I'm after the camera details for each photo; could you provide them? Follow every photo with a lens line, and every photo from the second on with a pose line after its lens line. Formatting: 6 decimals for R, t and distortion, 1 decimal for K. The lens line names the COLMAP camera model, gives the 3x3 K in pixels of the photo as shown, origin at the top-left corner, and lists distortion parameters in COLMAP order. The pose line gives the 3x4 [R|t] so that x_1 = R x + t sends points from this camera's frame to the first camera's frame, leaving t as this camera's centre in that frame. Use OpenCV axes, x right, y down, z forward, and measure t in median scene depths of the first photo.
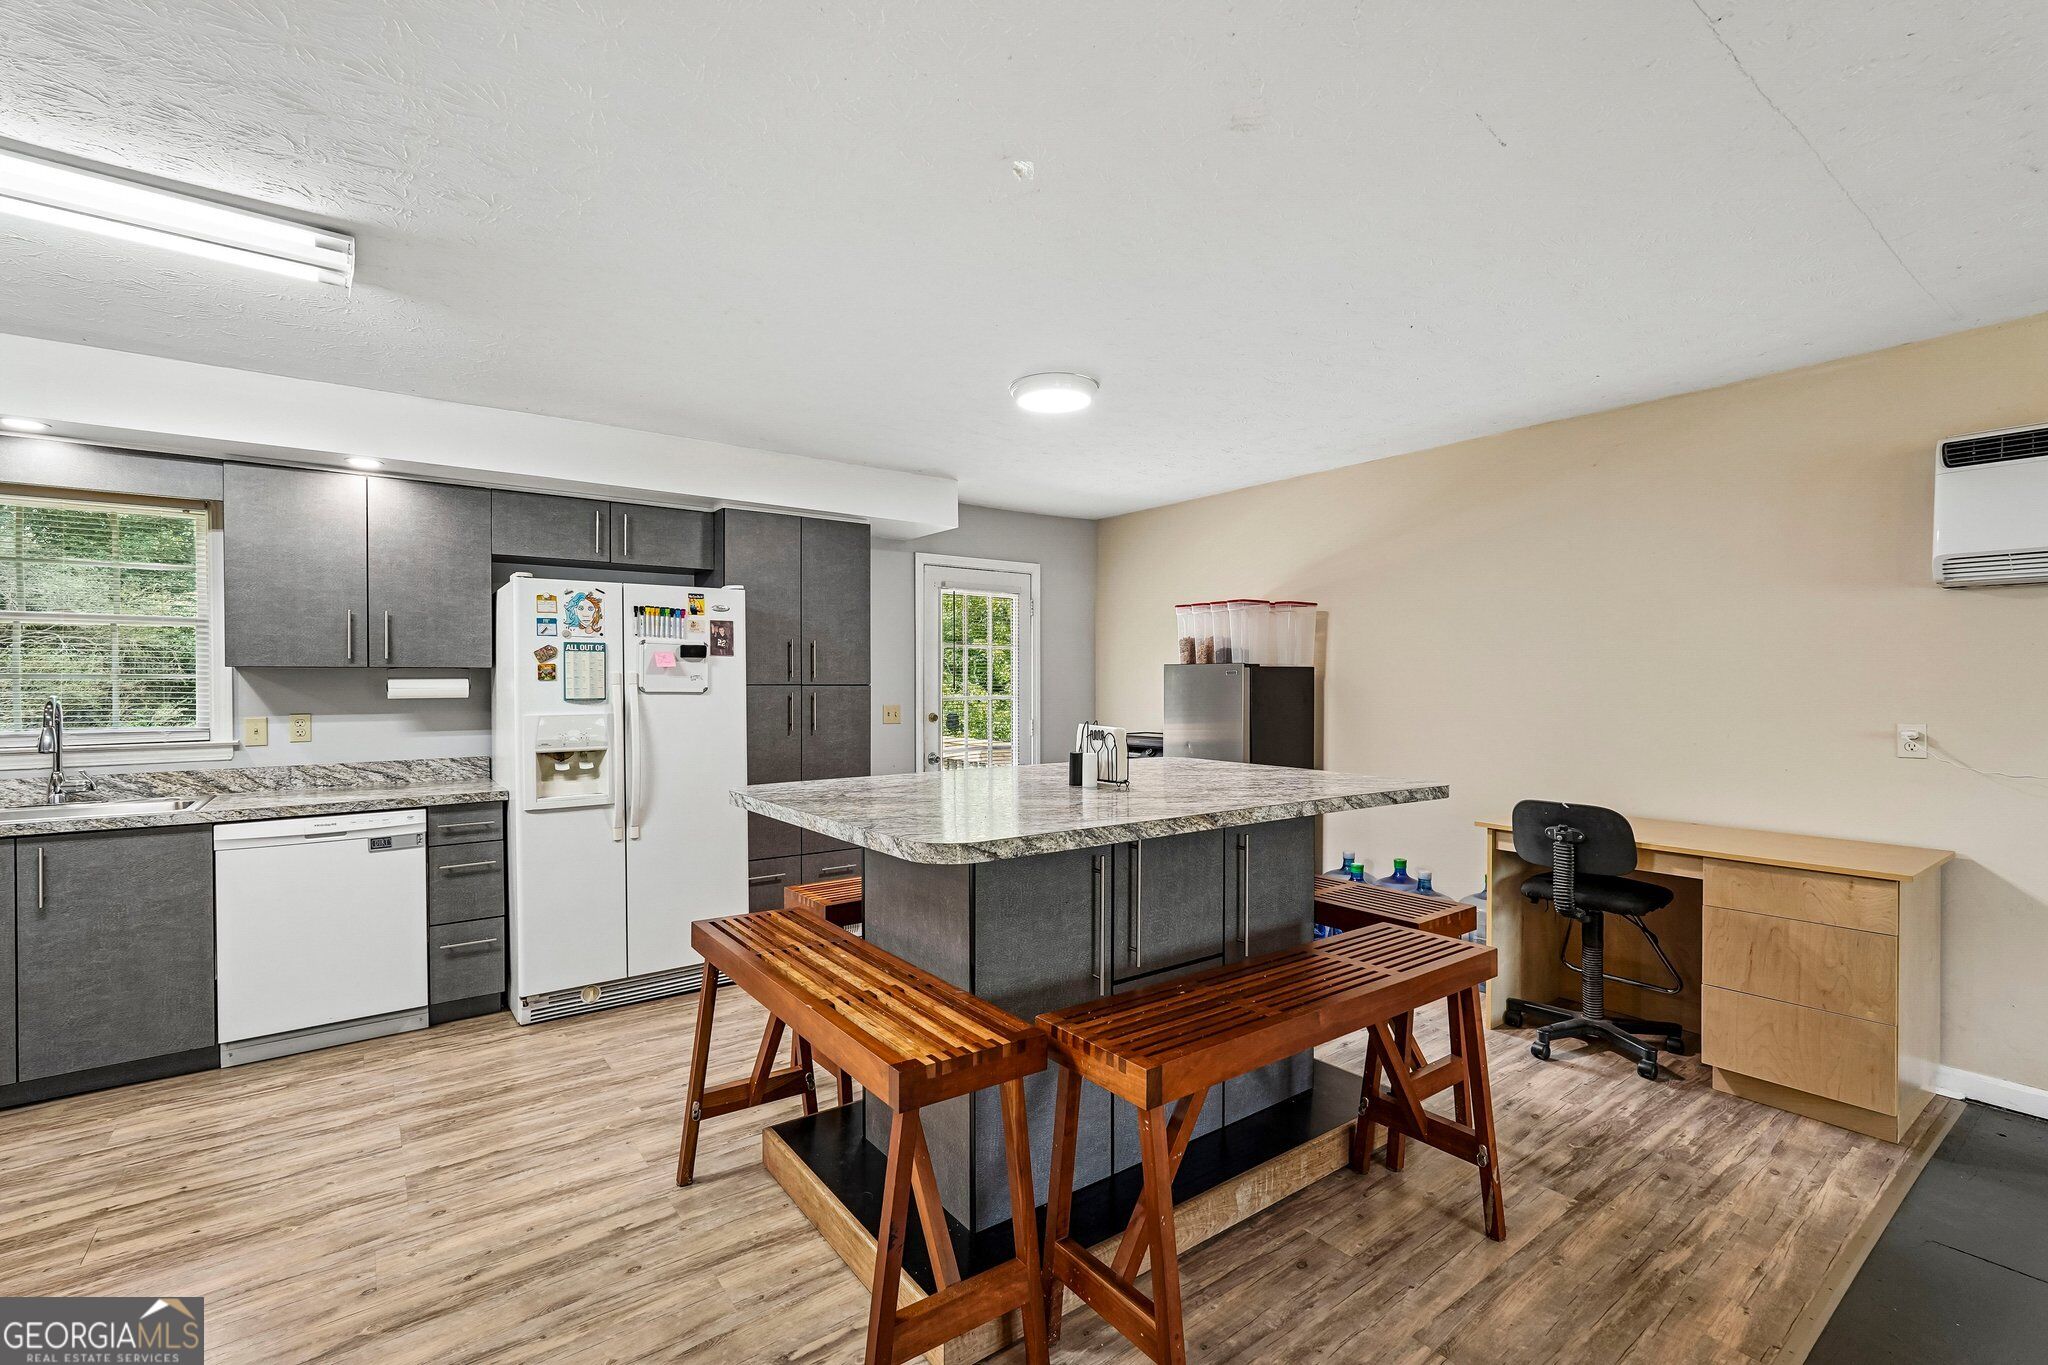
lens RADIAL K [[907.0, 0, 1027.2], [0, 907.0, 685.0], [0, 0, 1]] dist [-0.013414, 0.007894]
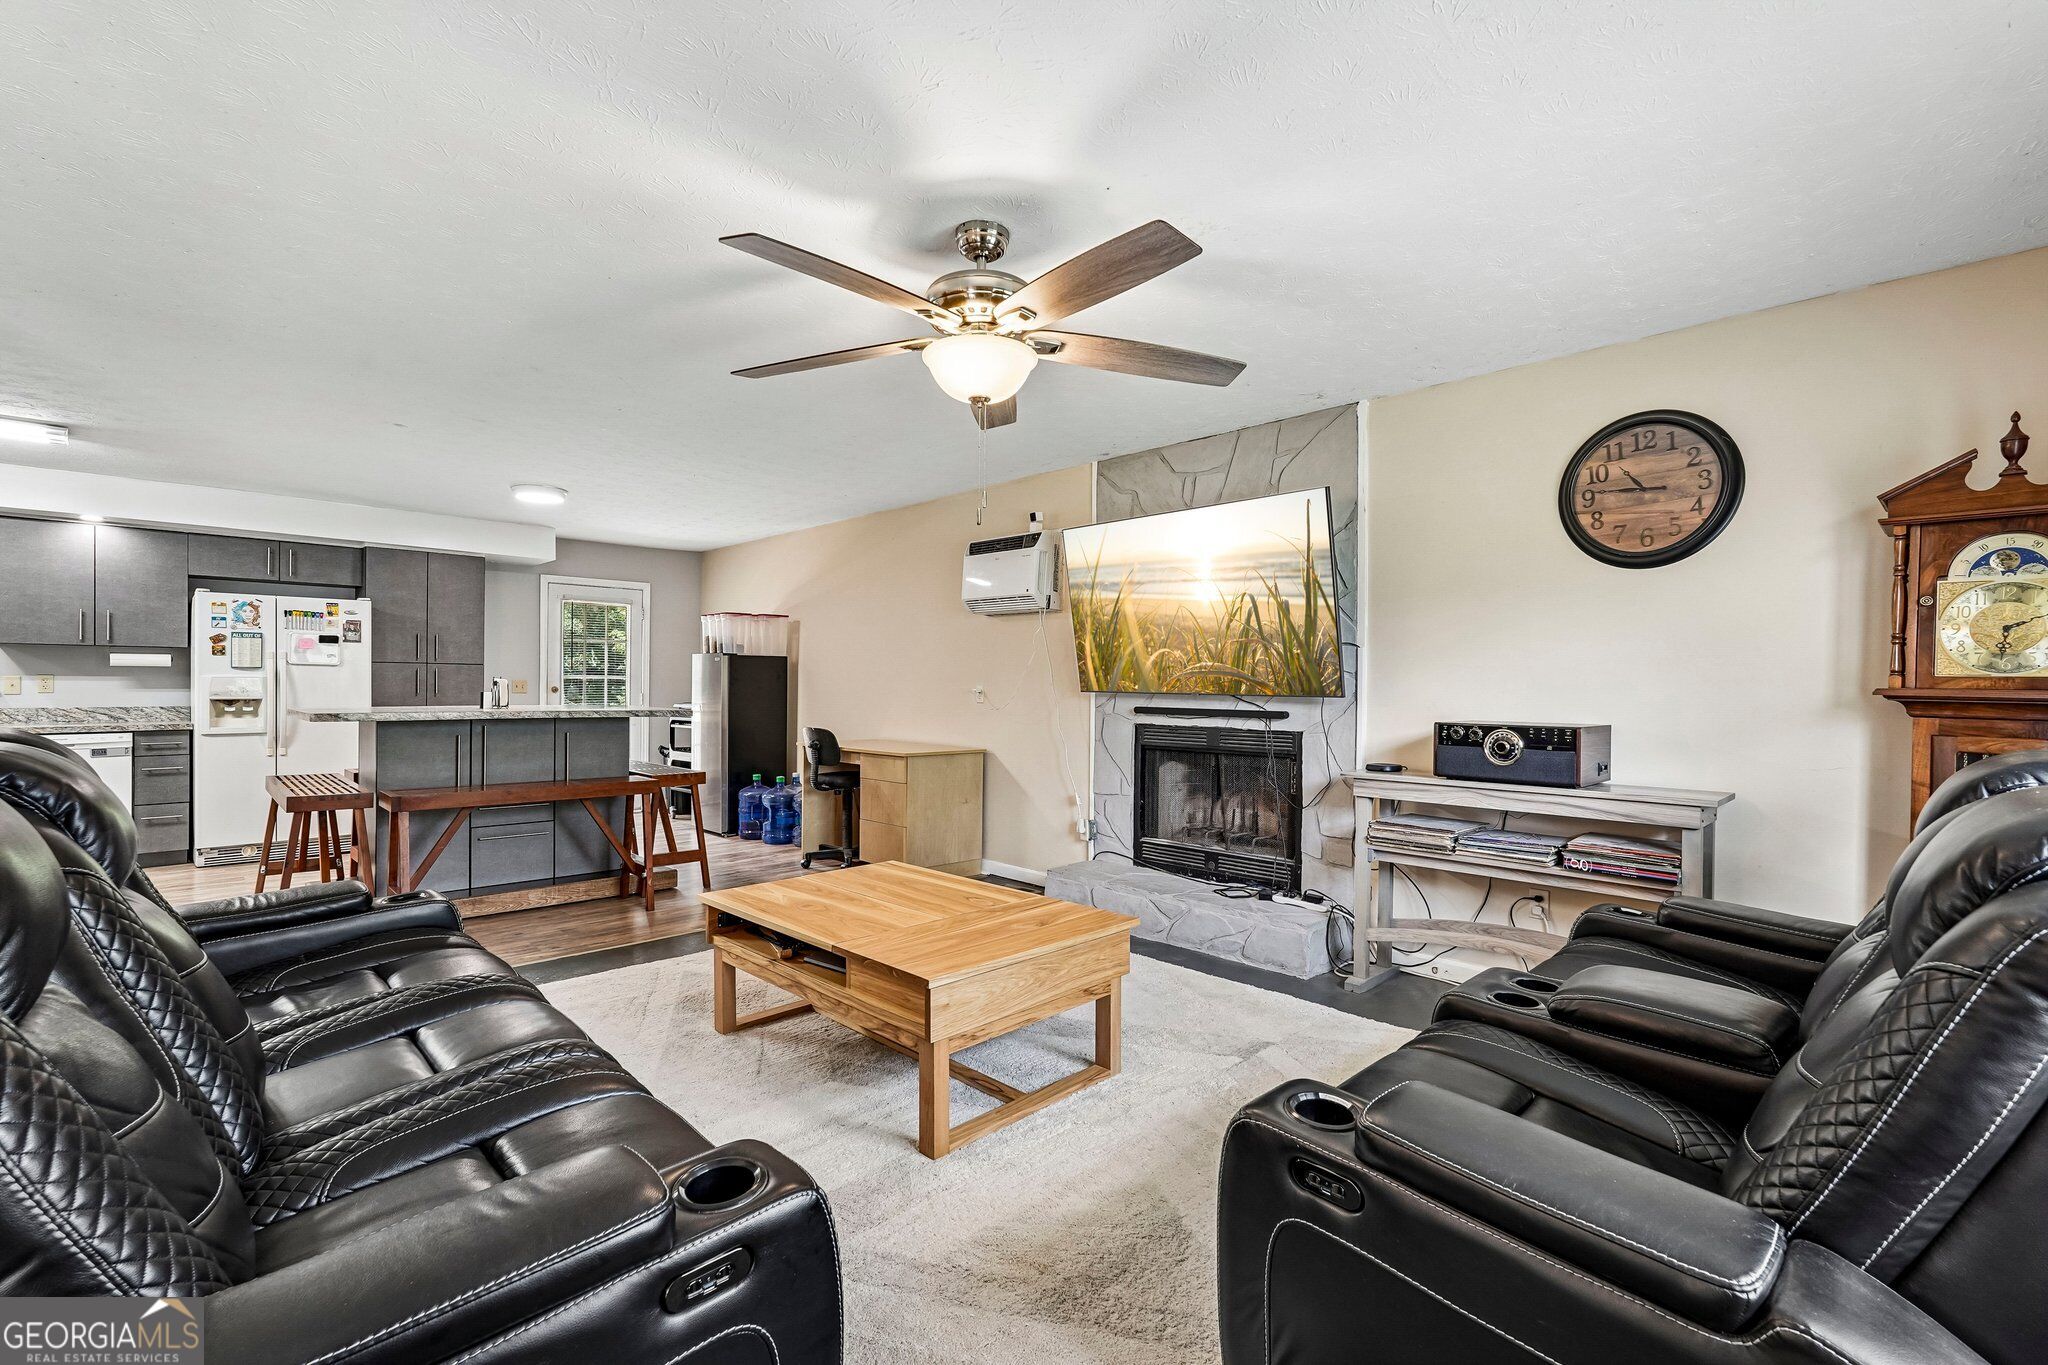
lens RADIAL K [[907.0, 0, 1028.0], [0, 907.0, 686.0], [0, 0, 1]] dist [-0.013414, 0.007894]
pose [[0.991312, 0.009805, 0.131168, 0.679374], [-0.009756, 0.999952, -0.001015, 0.036714], [-0.131172, -0.000273, 0.991360, -0.776485]]
